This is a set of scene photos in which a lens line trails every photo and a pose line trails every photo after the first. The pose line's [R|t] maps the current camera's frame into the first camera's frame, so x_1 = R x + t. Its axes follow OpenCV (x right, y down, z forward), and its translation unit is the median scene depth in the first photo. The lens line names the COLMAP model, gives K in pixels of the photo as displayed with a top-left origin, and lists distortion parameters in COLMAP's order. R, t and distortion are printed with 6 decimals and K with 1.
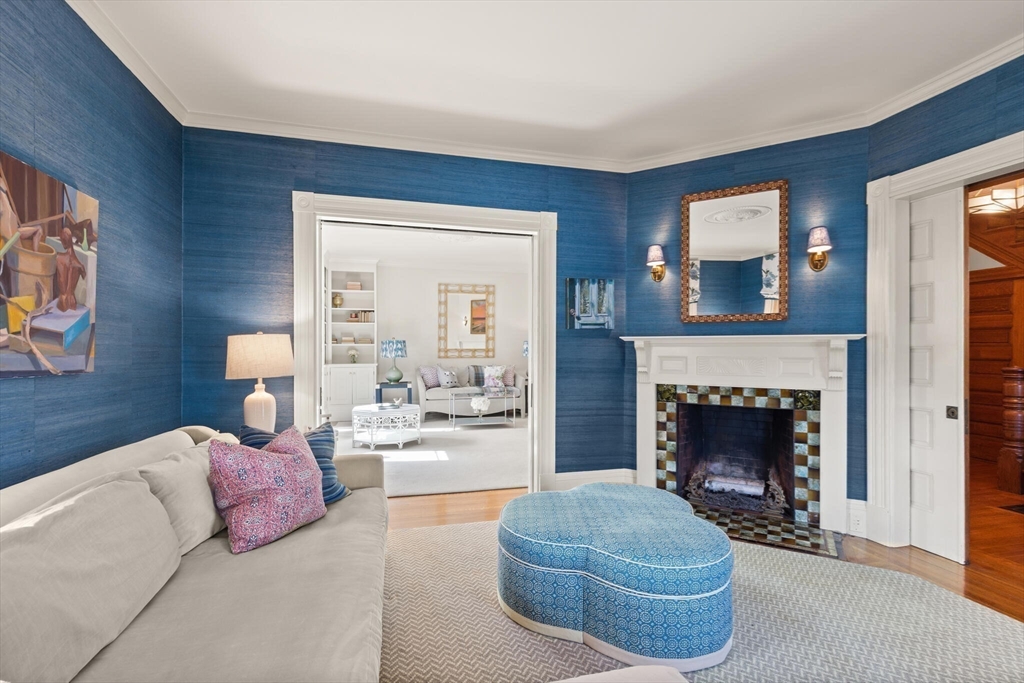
lens RADIAL K [[458.5, 0, 507.9], [0, 458.5, 348.5], [0, 0, 1]] dist [-0.003318, 0.000209]
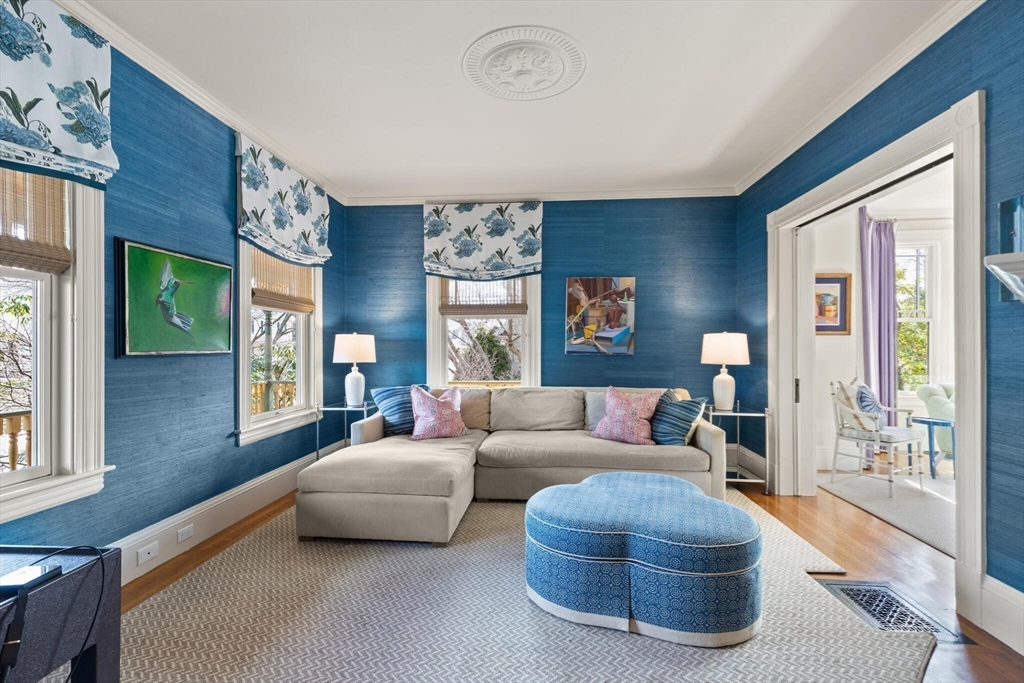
lens RADIAL K [[458.5, 0, 504.5], [0, 458.5, 343.6], [0, 0, 1]] dist [-0.003318, 0.000209]
pose [[-0.333397, -0.005242, -0.942772, 1.494147], [-0.002184, 0.999986, -0.004788, 0.010955], [0.942784, 0.000463, -0.333404, 1.214467]]
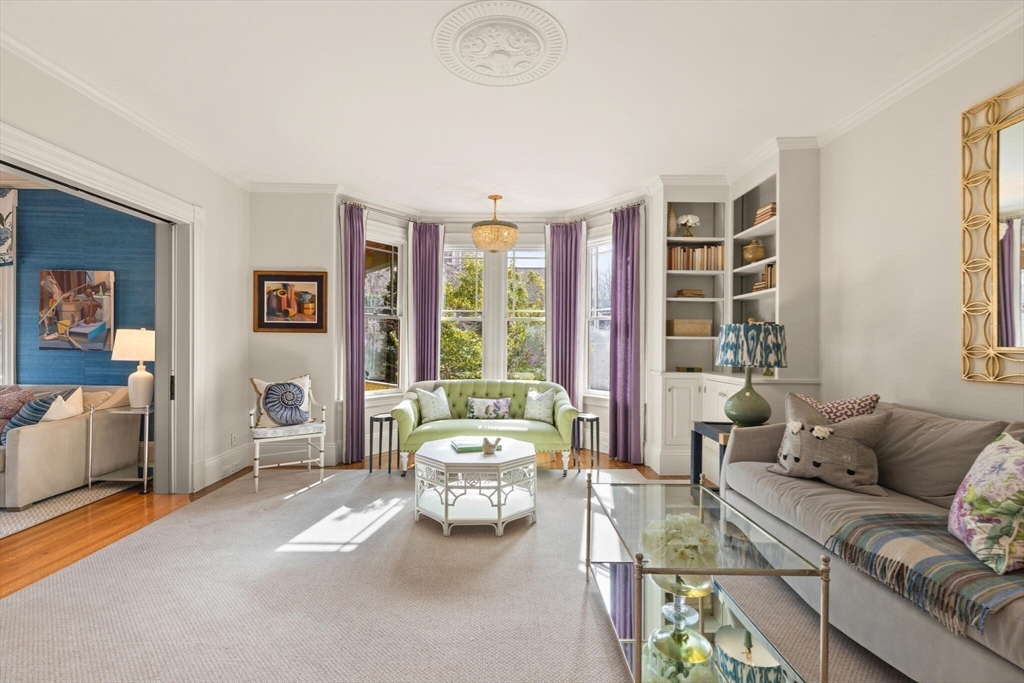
lens RADIAL K [[458.5, 0, 517.1], [0, 458.5, 345.2], [0, 0, 1]] dist [-0.003318, 0.000209]
pose [[-0.227583, -0.002530, -0.973755, 0.800191], [-0.008692, 0.999962, -0.000567, 0.009286], [0.973720, 0.008335, -0.227597, 3.545417]]
